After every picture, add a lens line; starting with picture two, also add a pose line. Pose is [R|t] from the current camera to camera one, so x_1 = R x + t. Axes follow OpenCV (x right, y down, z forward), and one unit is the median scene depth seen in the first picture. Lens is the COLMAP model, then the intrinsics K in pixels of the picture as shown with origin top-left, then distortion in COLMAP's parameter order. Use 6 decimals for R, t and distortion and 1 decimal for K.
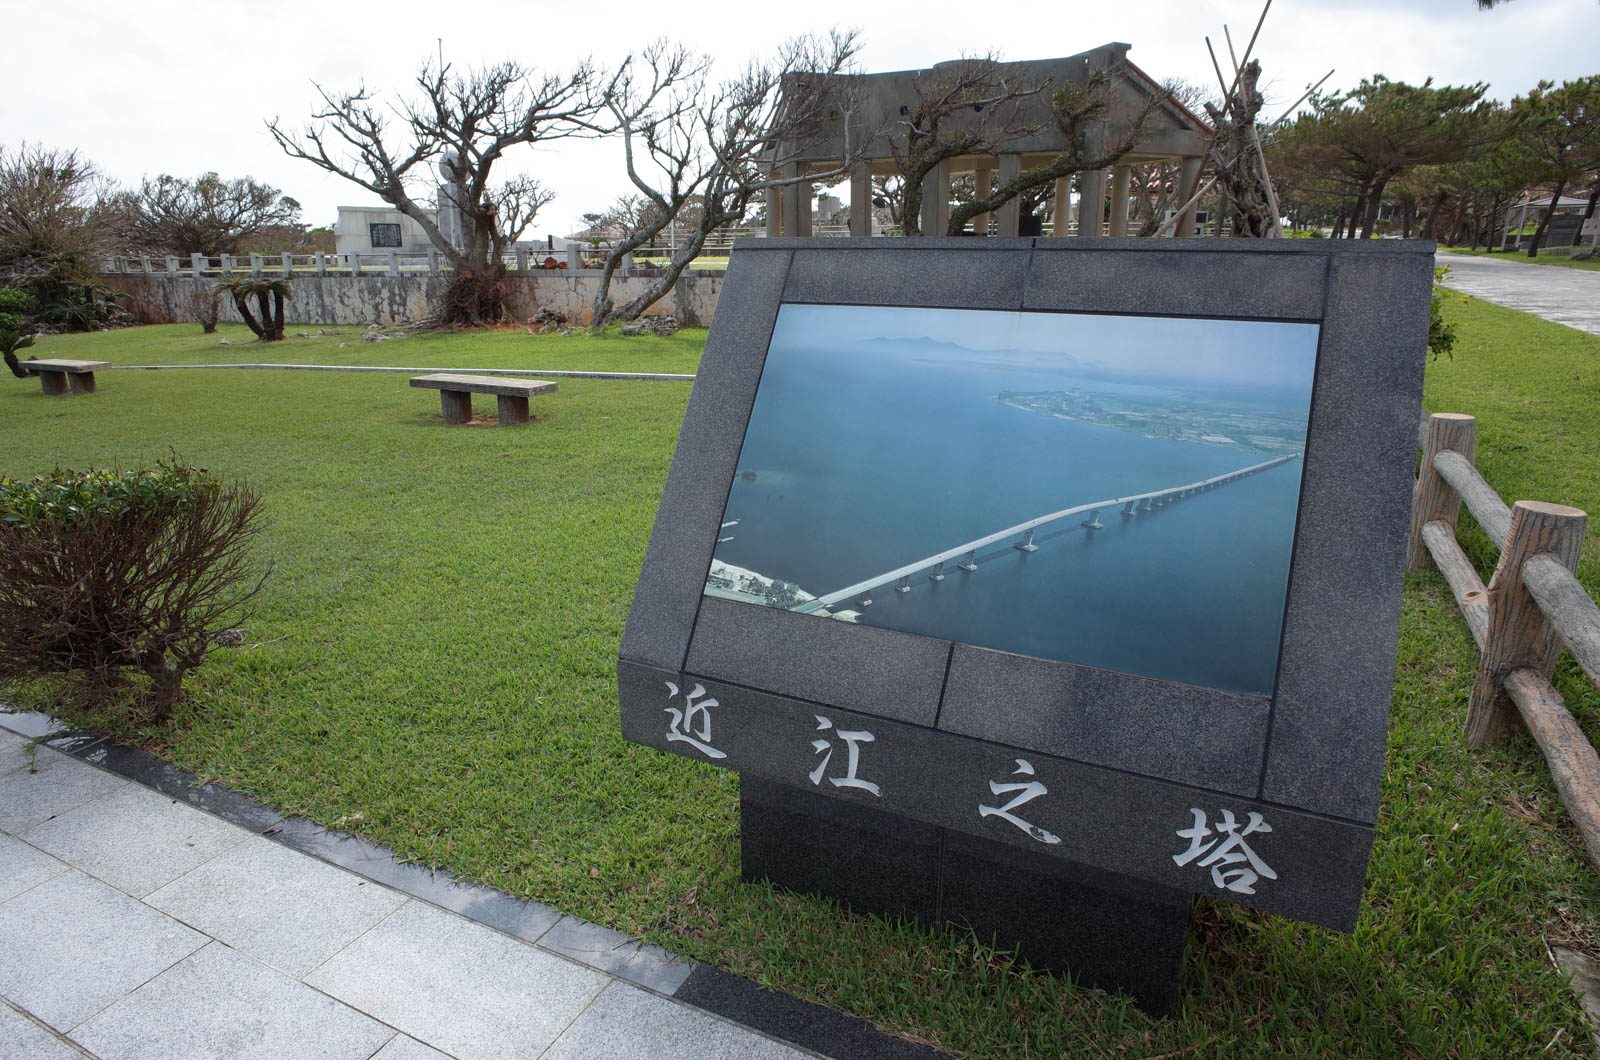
lens RADIAL K [[943.5, 0, 790.3], [0, 943.5, 526.8], [0, 0, 1]] dist [-0.079790, 0.047562]
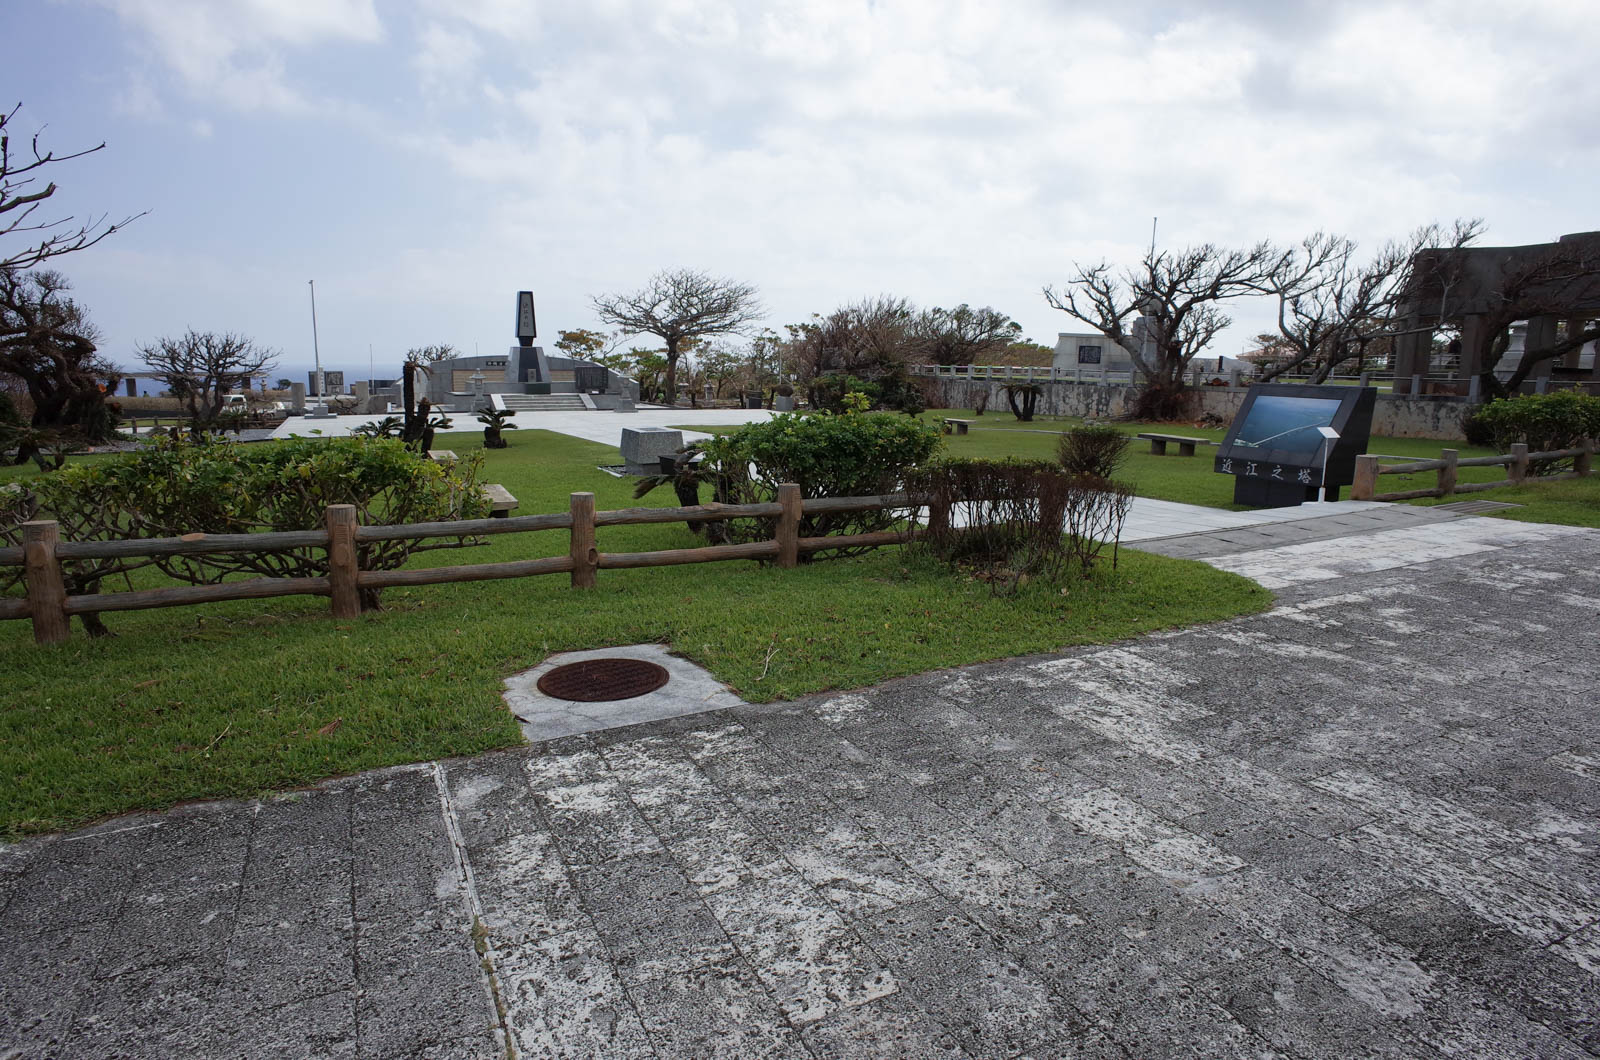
lens RADIAL K [[943.5, 0, 790.3], [0, 943.5, 526.8], [0, 0, 1]] dist [-0.079790, 0.047562]
pose [[0.783317, 0.120316, -0.609867, 0.123496], [-0.189551, 0.980597, -0.050006, 0.128646], [0.592017, 0.154772, 0.790924, -0.471018]]
